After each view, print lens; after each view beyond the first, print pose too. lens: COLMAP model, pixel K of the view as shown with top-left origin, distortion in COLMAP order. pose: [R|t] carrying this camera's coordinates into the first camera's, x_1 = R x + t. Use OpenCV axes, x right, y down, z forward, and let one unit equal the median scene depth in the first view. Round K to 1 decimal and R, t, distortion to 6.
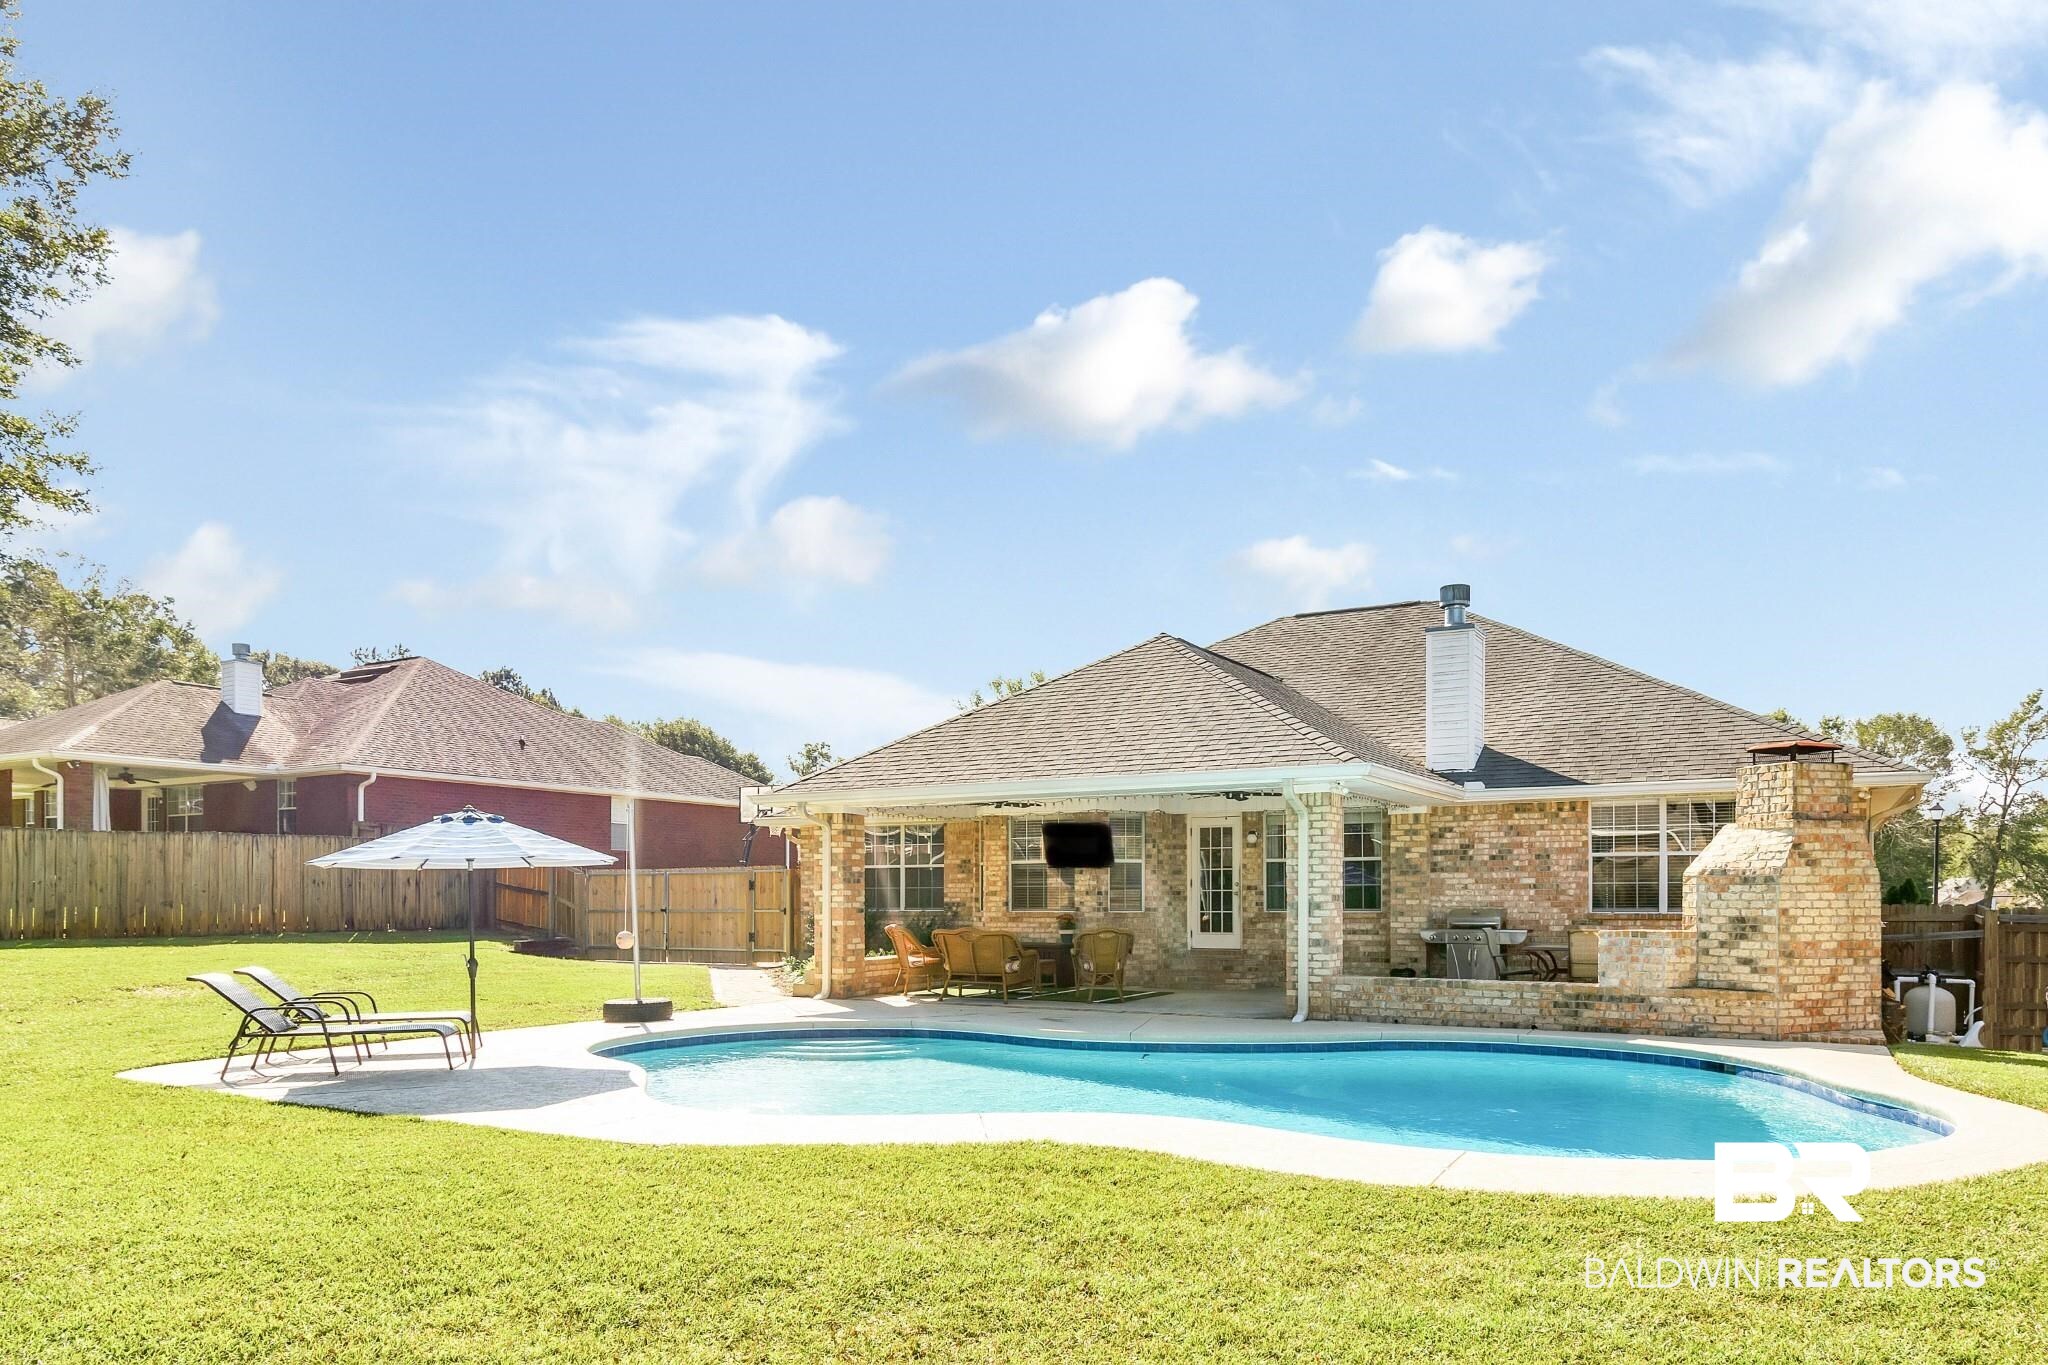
lens RADIAL K [[1269.7, 0, 1065.4], [0, 1269.7, 899.6], [0, 0, 1]] dist [0.000181, 0.002671]
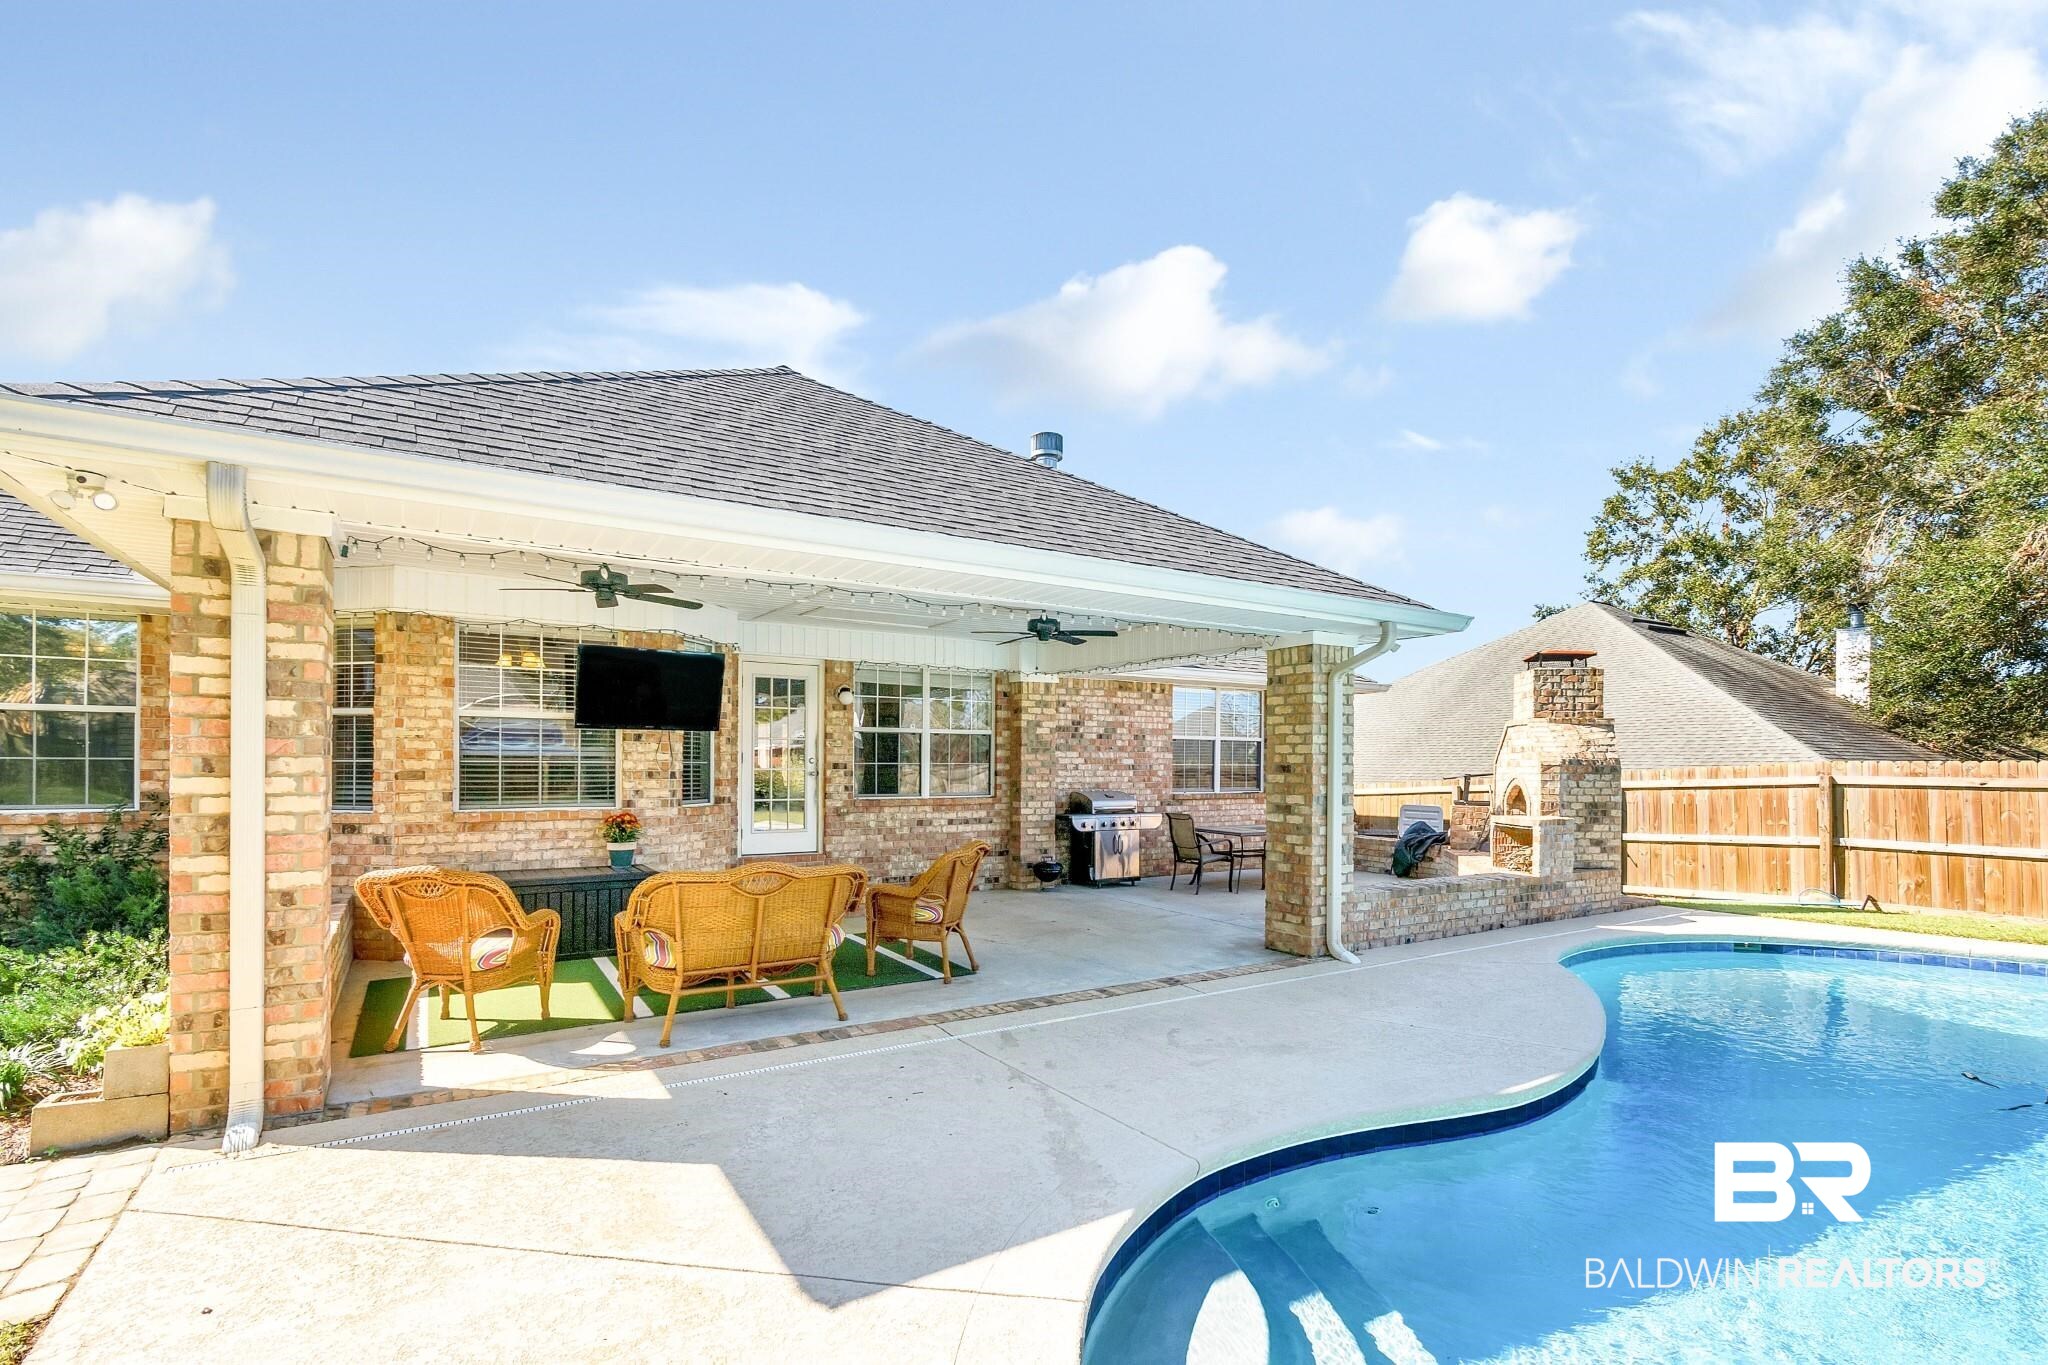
lens RADIAL K [[935.0, 0, 1060.7], [0, 935.0, 757.7], [0, 0, 1]] dist [-0.000545, -0.000394]
pose [[0.485281, 0.011088, 0.874288, -0.281244], [-0.005549, 0.999939, -0.009601, -0.010485], [-0.874341, -0.000192, 0.485313, 0.690586]]
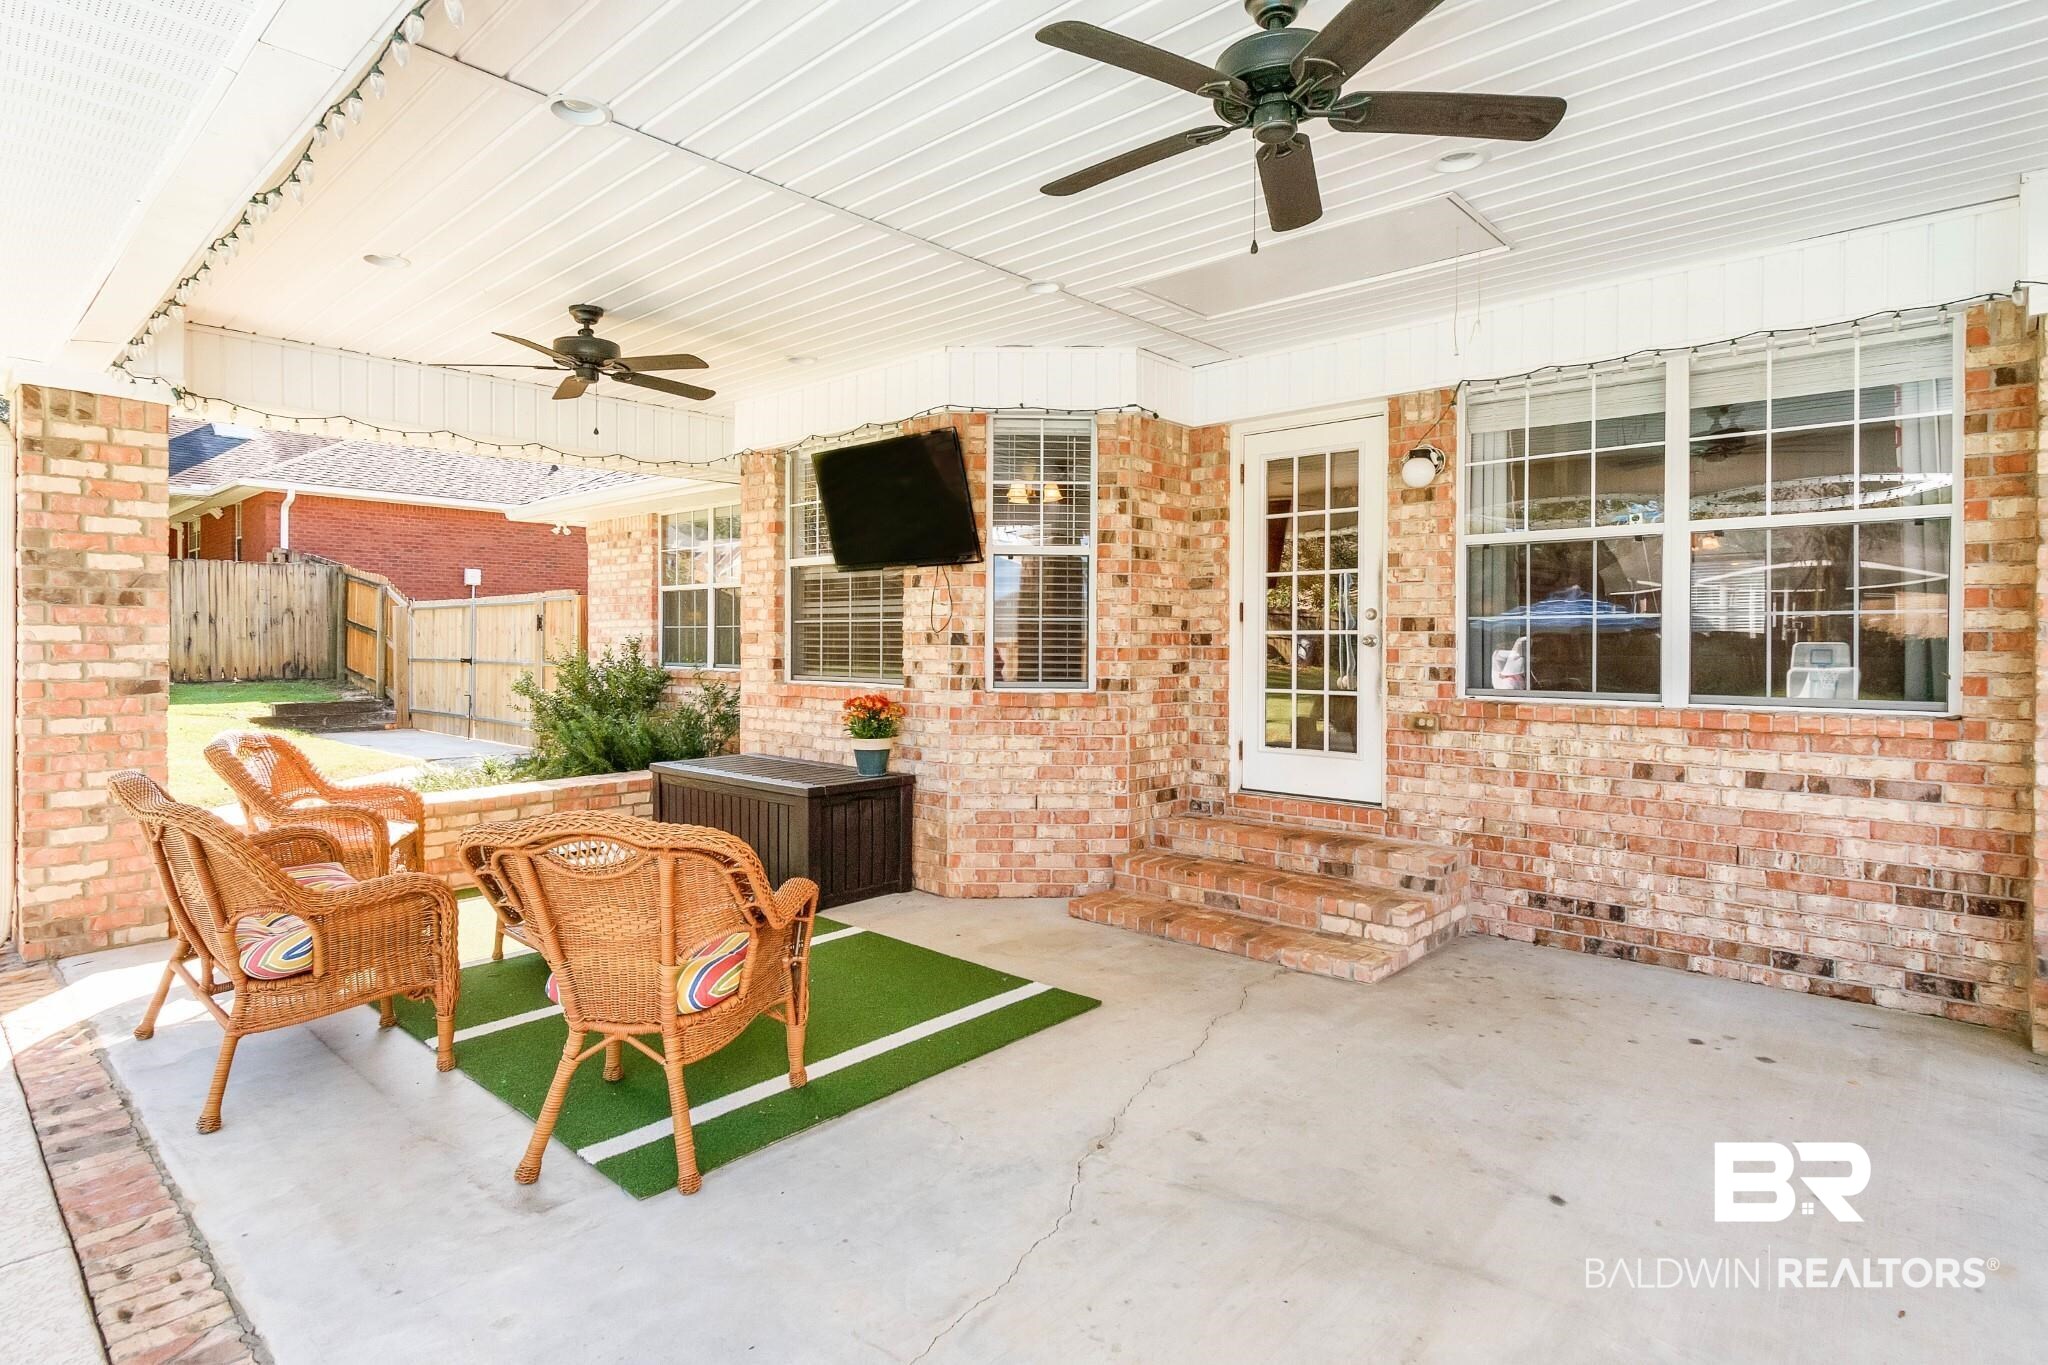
lens RADIAL K [[1033.1, 0, 974.0], [0, 1033.1, 647.8], [0, 0, 1]] dist [-0.002699, -0.000530]
pose [[0.964701, 0.006976, -0.263254, 0.116331], [-0.004972, 0.999953, 0.008280, -0.005238], [0.263299, -0.006678, 0.964691, 0.777692]]
